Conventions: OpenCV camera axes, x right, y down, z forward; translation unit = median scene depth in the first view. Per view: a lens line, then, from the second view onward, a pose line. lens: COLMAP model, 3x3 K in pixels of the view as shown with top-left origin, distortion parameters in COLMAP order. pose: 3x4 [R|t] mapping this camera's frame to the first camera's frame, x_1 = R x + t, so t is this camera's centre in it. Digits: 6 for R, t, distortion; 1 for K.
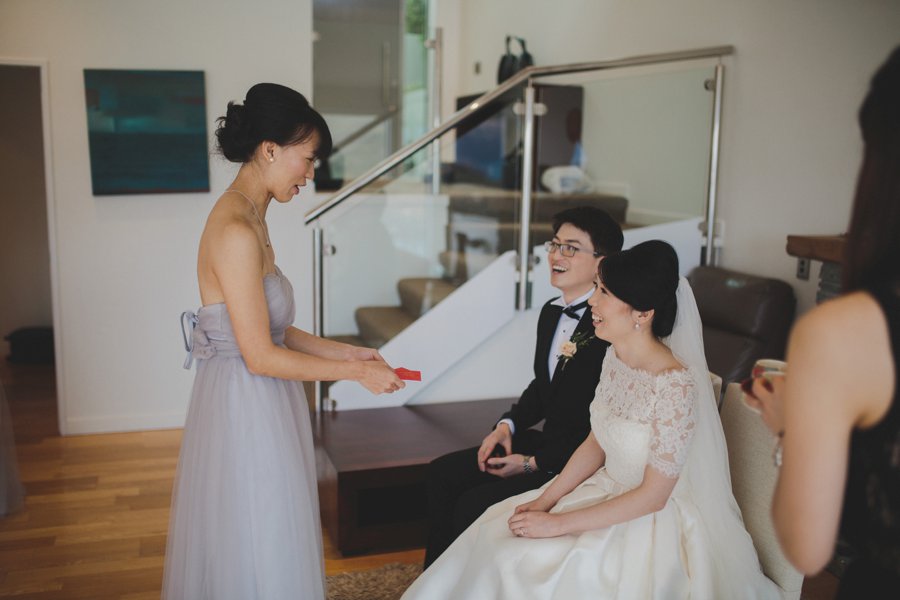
lens RADIAL K [[881.6, 0, 447.5], [0, 881.6, 300.1], [0, 0, 1]] dist [-0.035656, 0.000000]
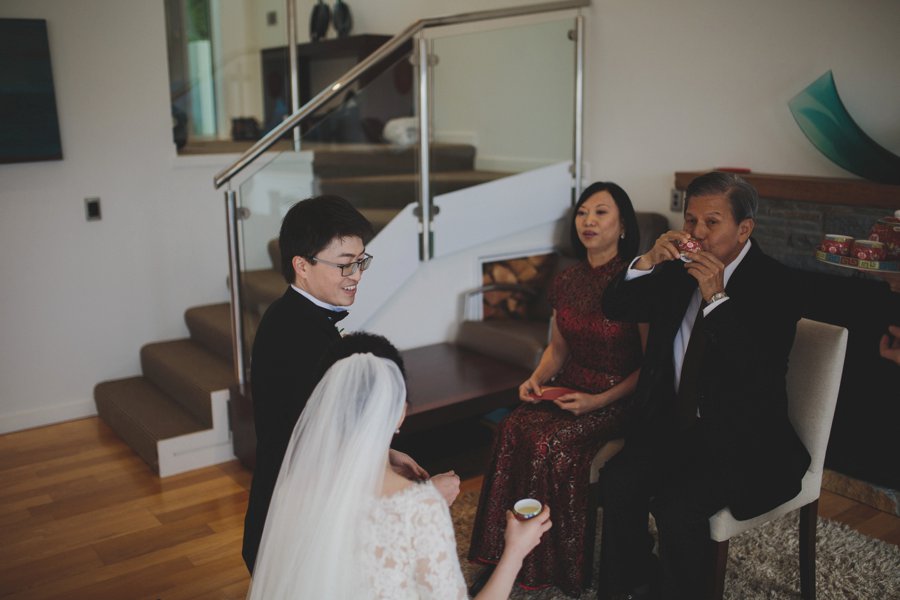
lens RADIAL K [[881.6, 0, 447.6], [0, 881.6, 301.0], [0, 0, 1]] dist [-0.035656, 0.000000]
pose [[0.940725, -0.099345, 0.324296, -0.226555], [0.082041, 0.994399, 0.066638, -0.007745], [-0.329099, -0.036083, 0.943606, 0.031663]]
